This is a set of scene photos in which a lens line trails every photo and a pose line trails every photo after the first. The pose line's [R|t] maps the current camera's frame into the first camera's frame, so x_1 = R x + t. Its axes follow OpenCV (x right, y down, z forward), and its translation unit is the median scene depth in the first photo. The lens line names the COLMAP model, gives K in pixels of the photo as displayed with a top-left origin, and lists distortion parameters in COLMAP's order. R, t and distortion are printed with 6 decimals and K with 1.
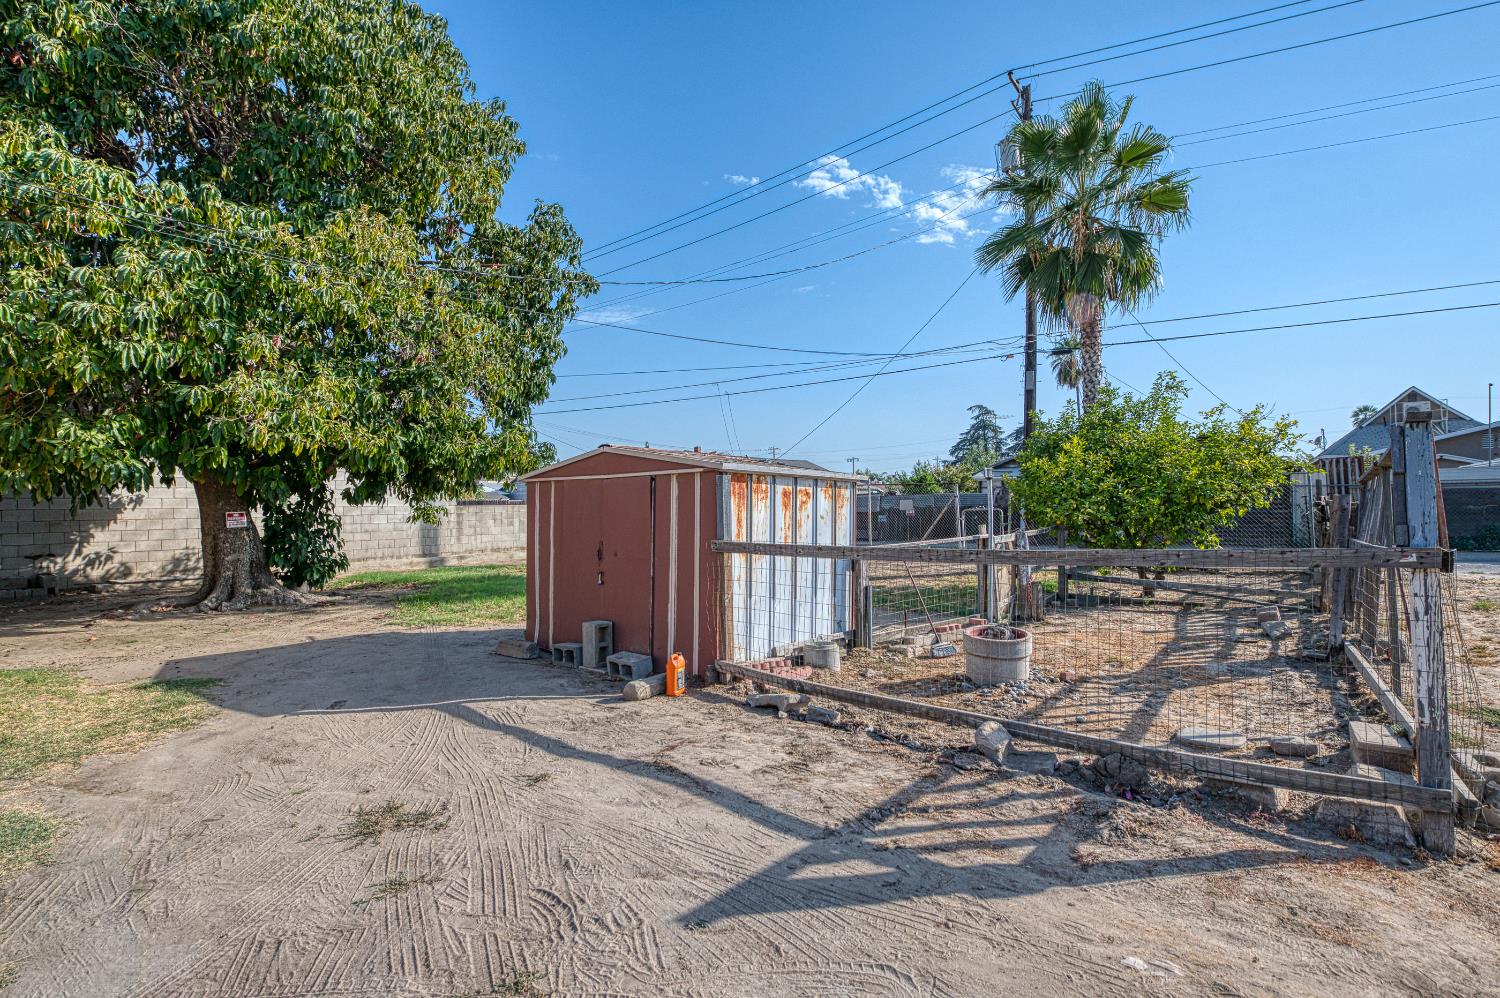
lens RADIAL K [[741.4, 0, 774.1], [0, 741.4, 530.2], [0, 0, 1]] dist [-0.026941, 0.003220]
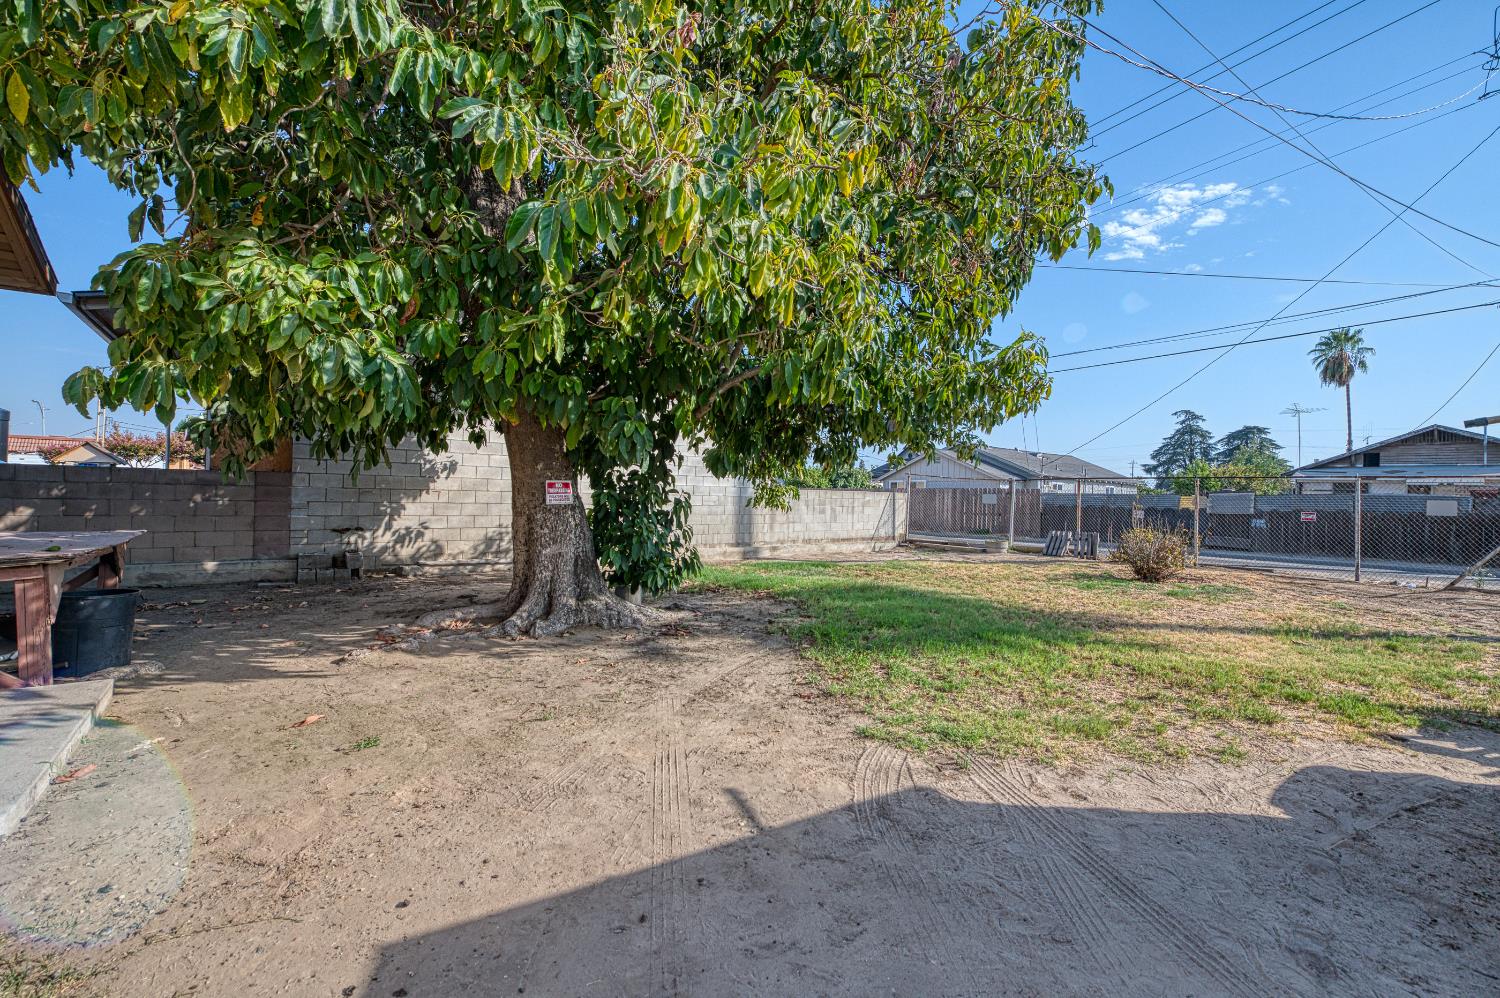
lens RADIAL K [[625.7, 0, 763.5], [0, 625.7, 525.2], [0, 0, 1]] dist [-0.011797, -0.000043]
pose [[0.956252, 0.047444, -0.288670, -0.331826], [-0.045075, 0.998873, 0.014850, -0.001437], [0.289049, -0.001189, 0.957314, 0.431374]]
